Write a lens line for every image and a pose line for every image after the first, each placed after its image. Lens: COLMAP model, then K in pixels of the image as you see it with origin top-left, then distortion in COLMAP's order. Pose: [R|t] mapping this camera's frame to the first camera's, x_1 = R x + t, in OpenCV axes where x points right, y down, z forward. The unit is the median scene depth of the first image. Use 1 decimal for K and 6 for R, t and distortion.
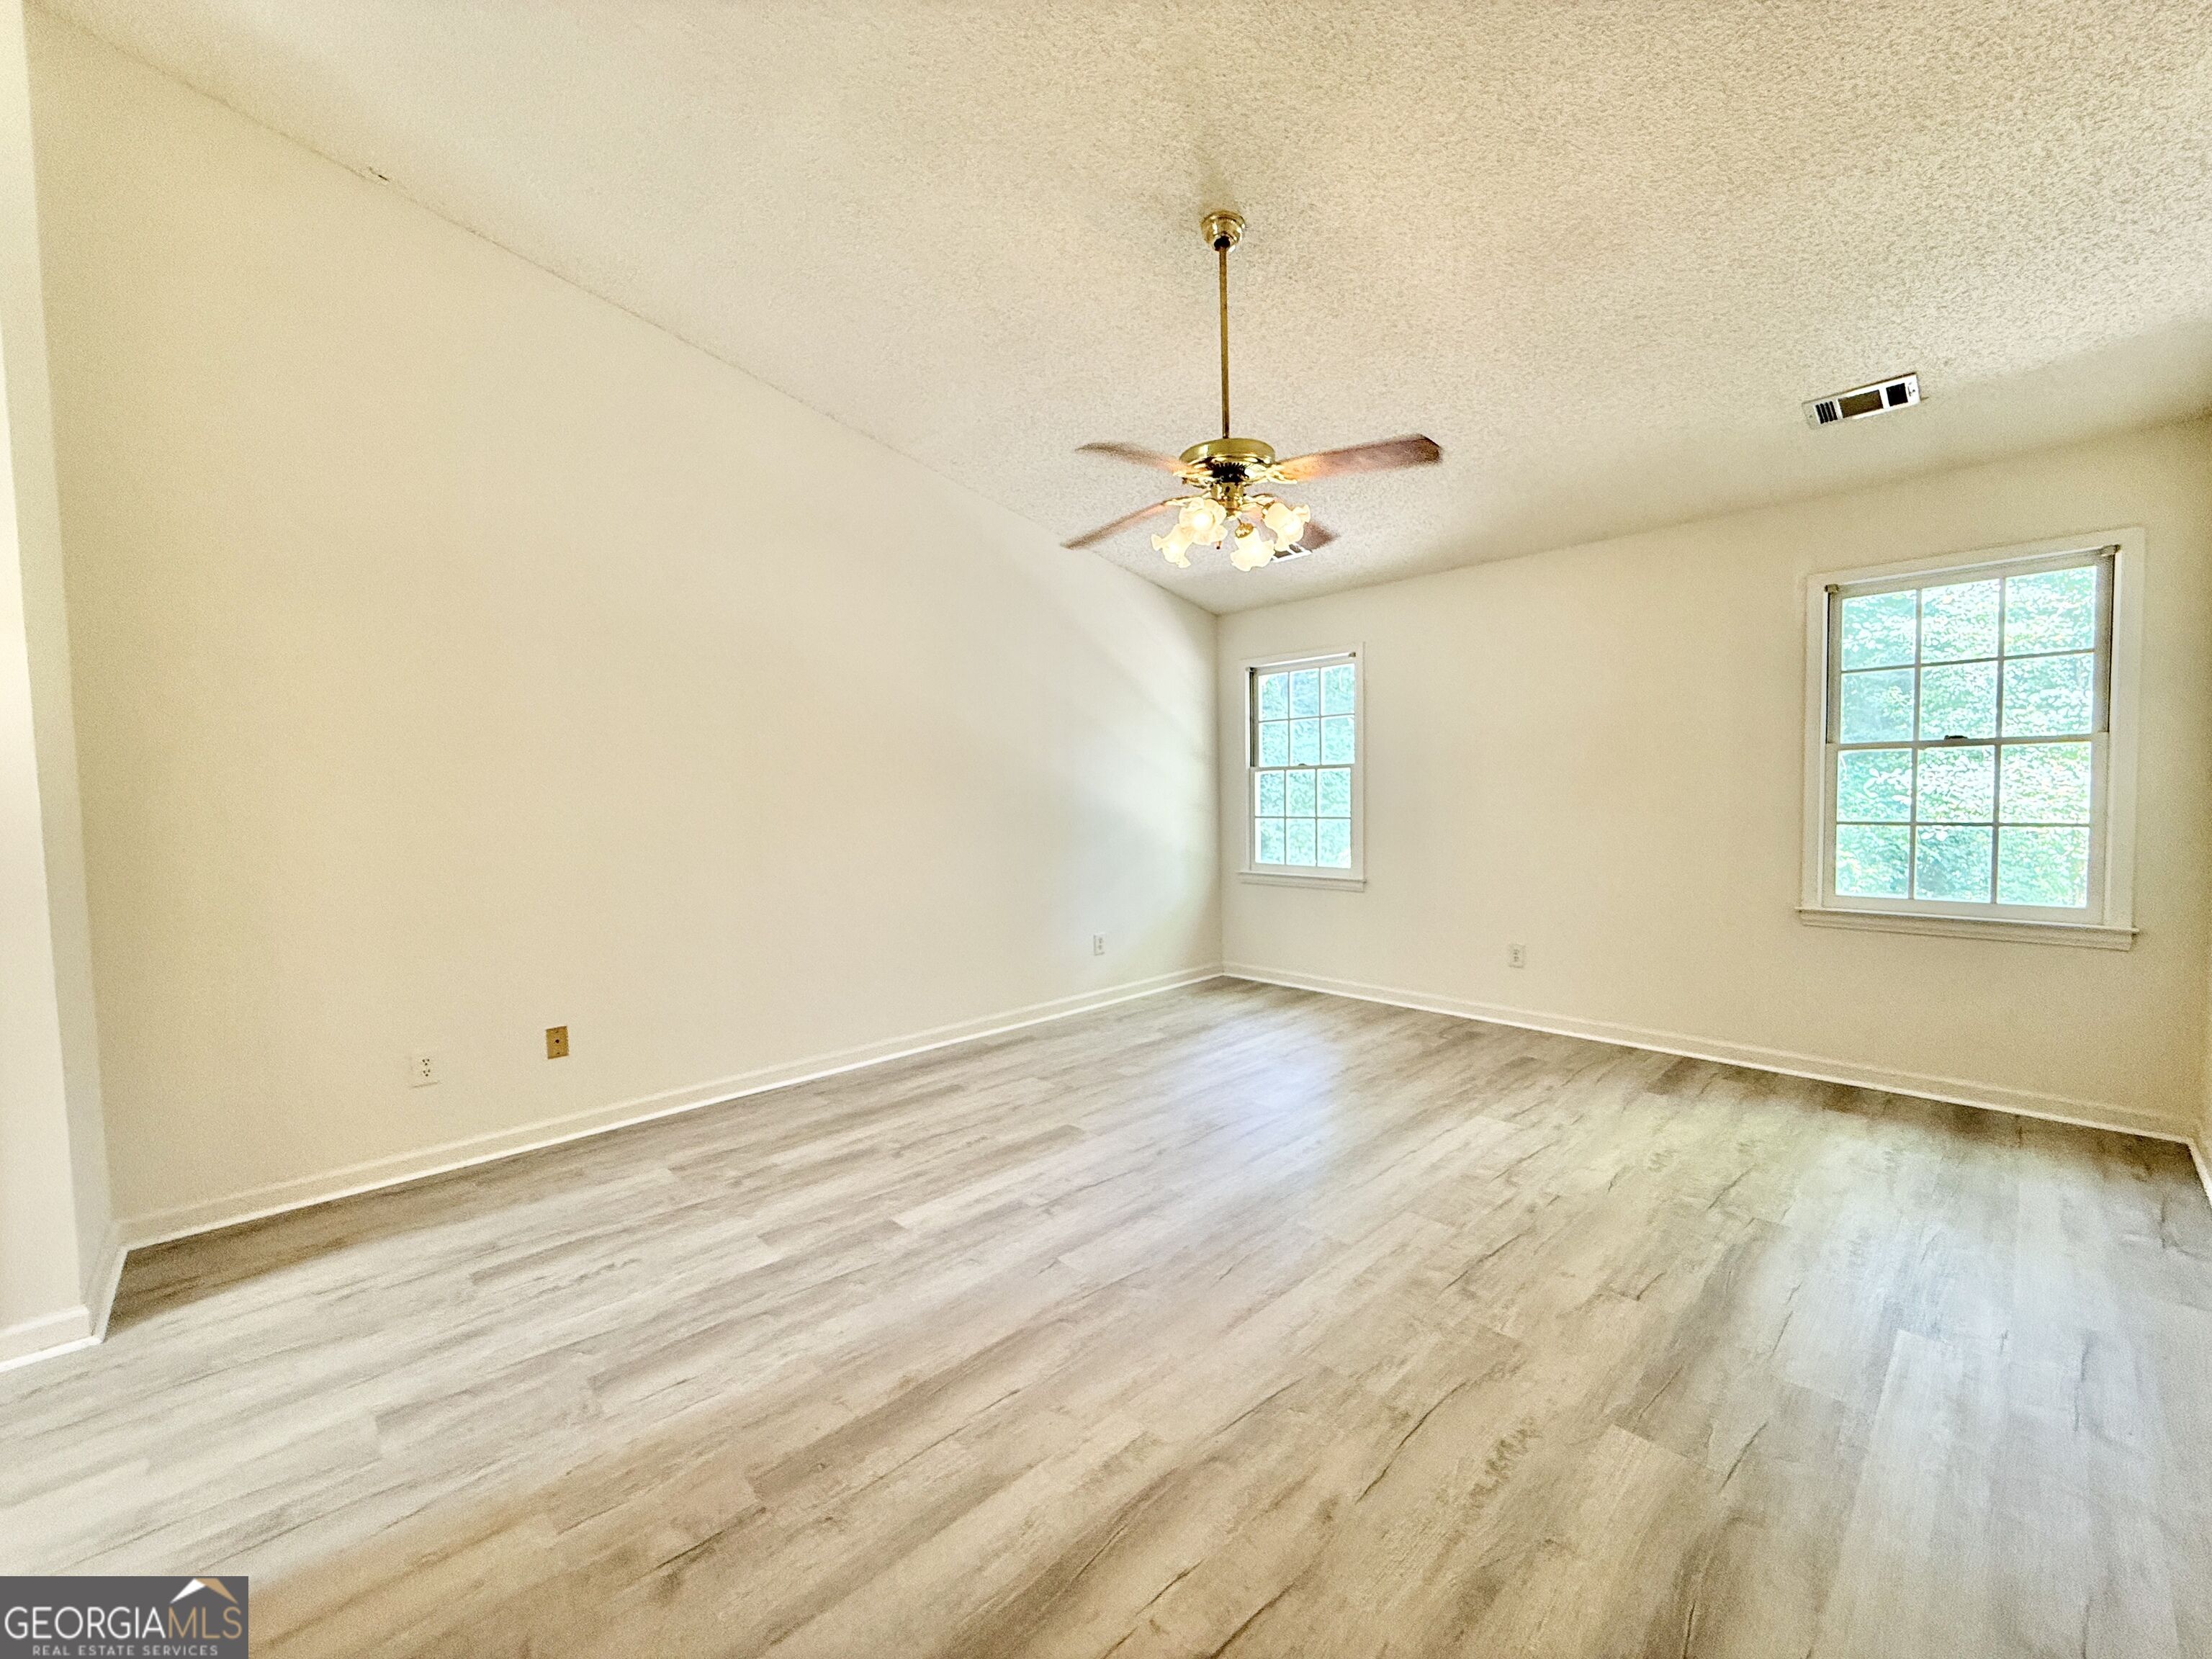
lens RADIAL K [[882.6, 0, 1102.7], [0, 882.6, 832.7], [0, 0, 1]] dist [-0.003375, -0.001084]
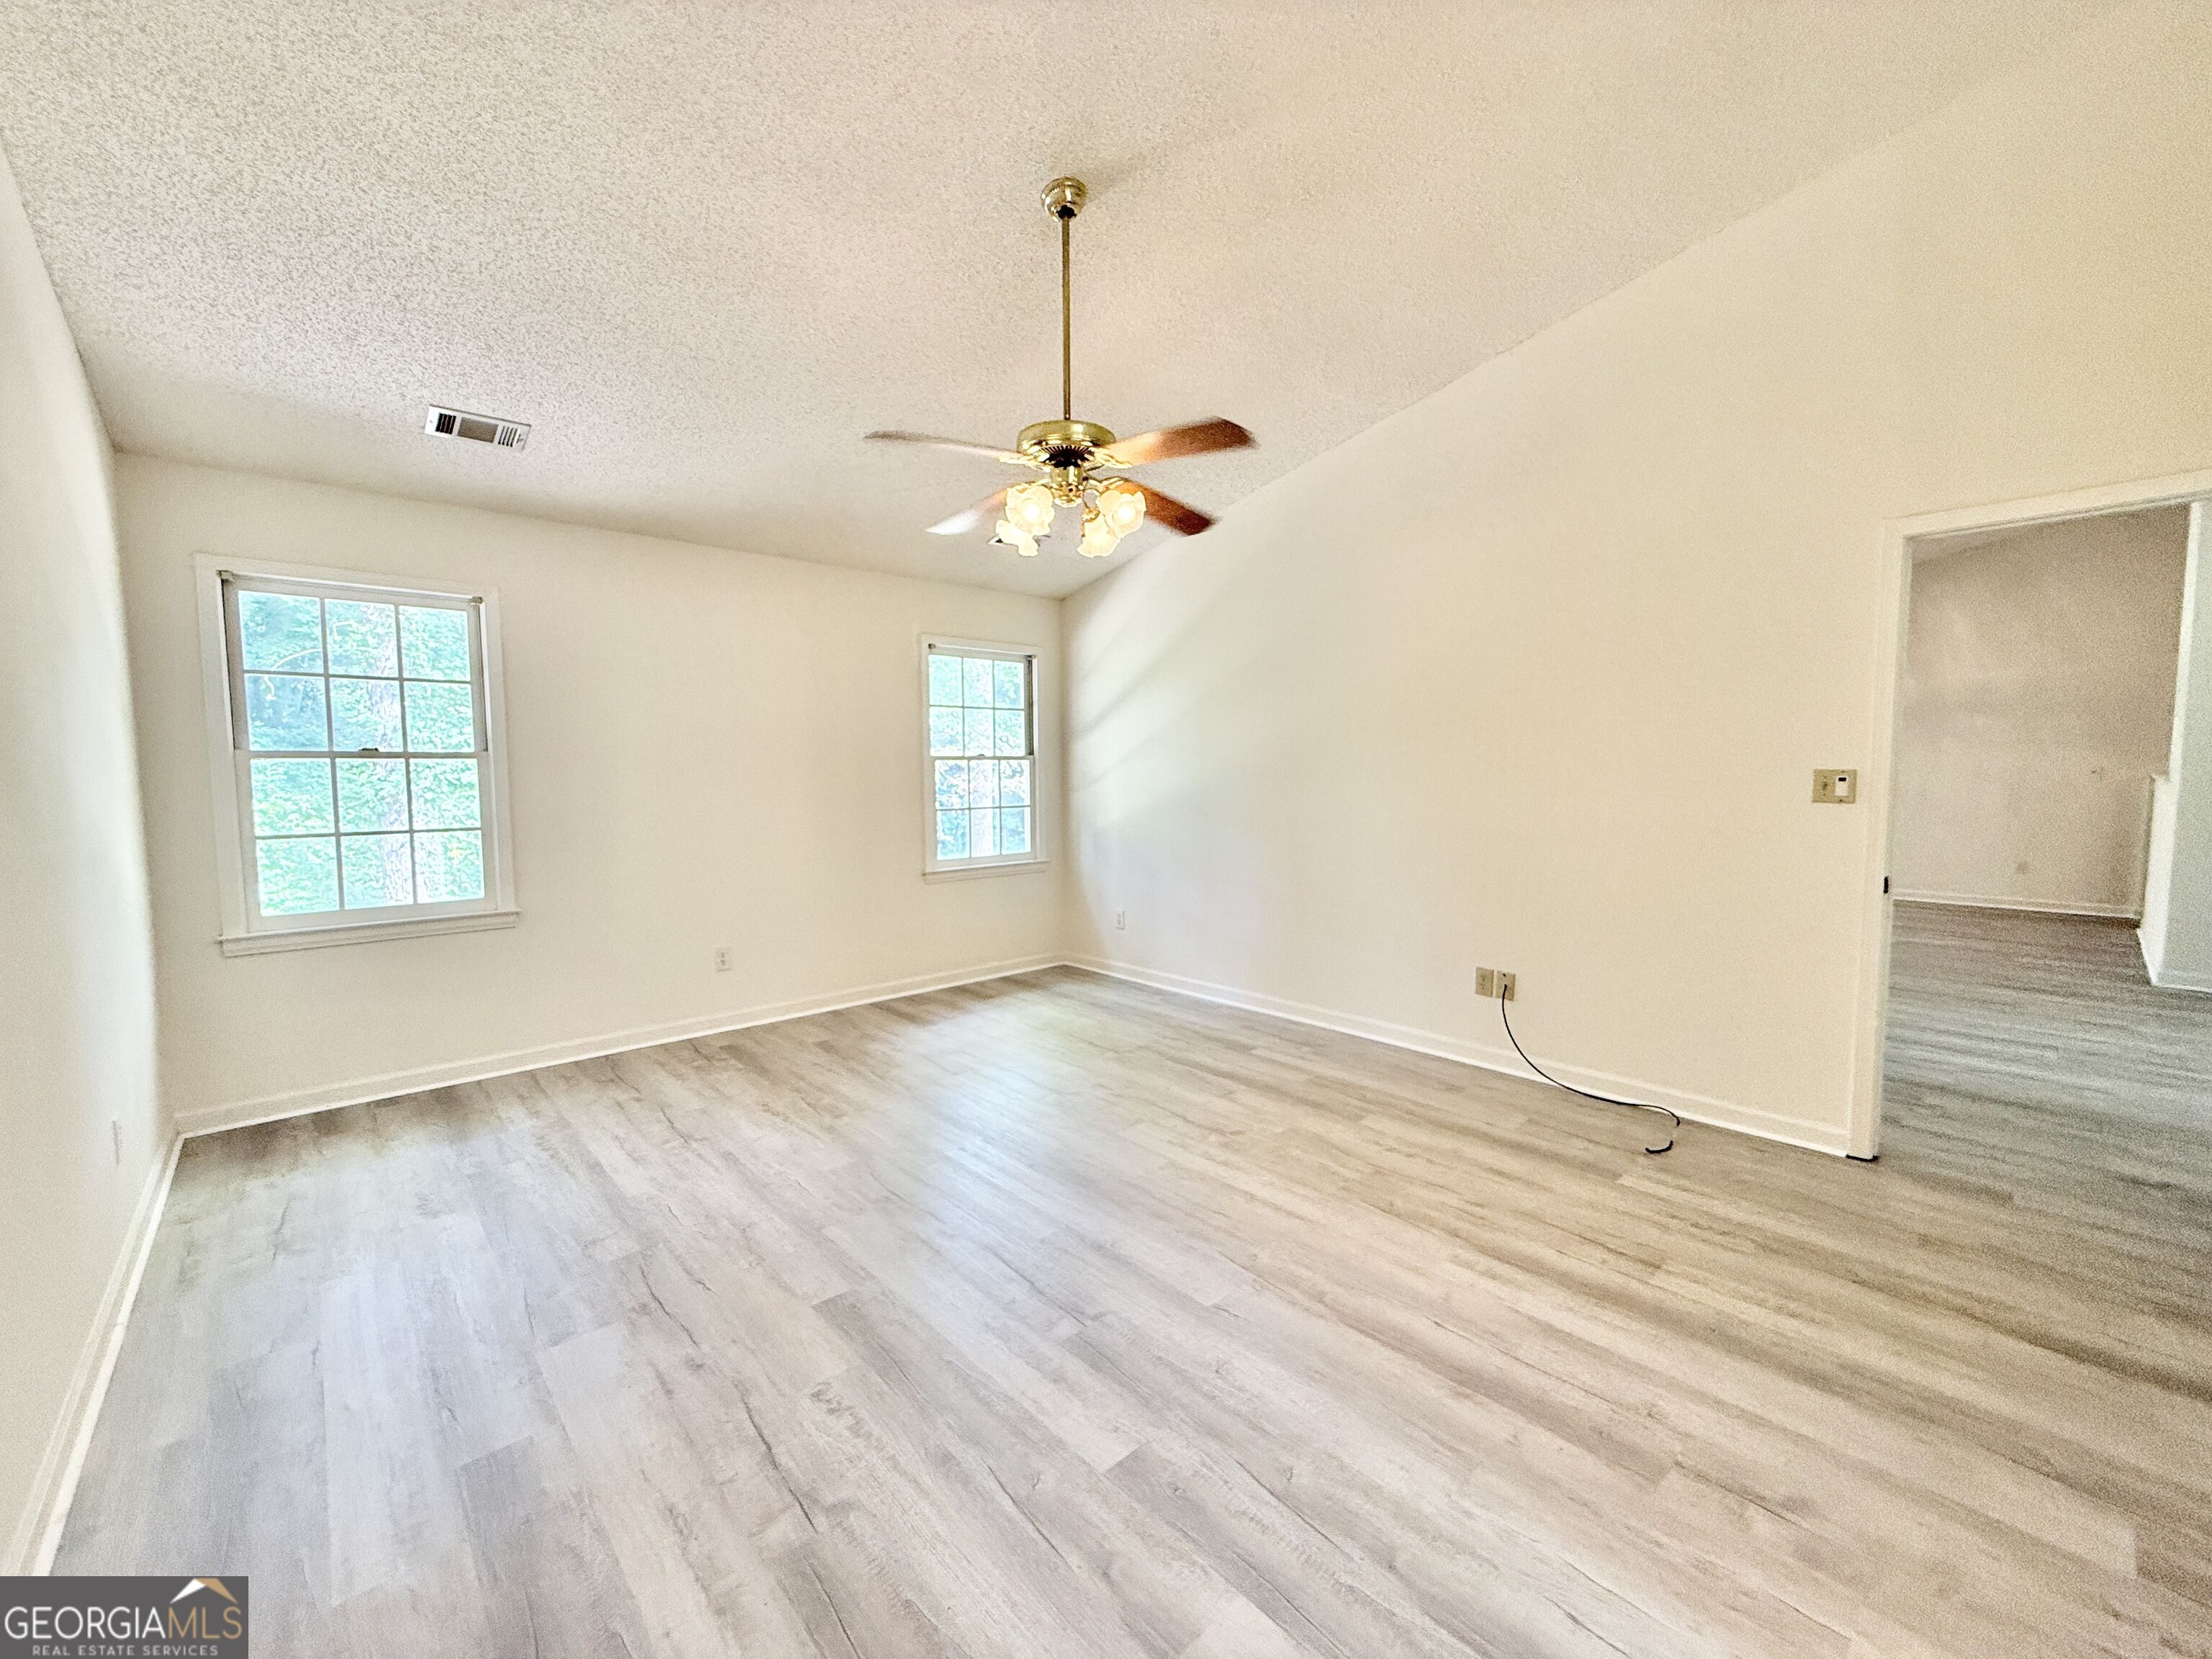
lens RADIAL K [[882.6, 0, 1096.9], [0, 882.6, 825.8], [0, 0, 1]] dist [-0.003375, -0.001084]
pose [[0.024430, -0.042896, 0.998781, -0.722118], [0.054250, 0.997664, 0.041521, -0.037676], [-0.998228, 0.053170, 0.026700, 0.825614]]
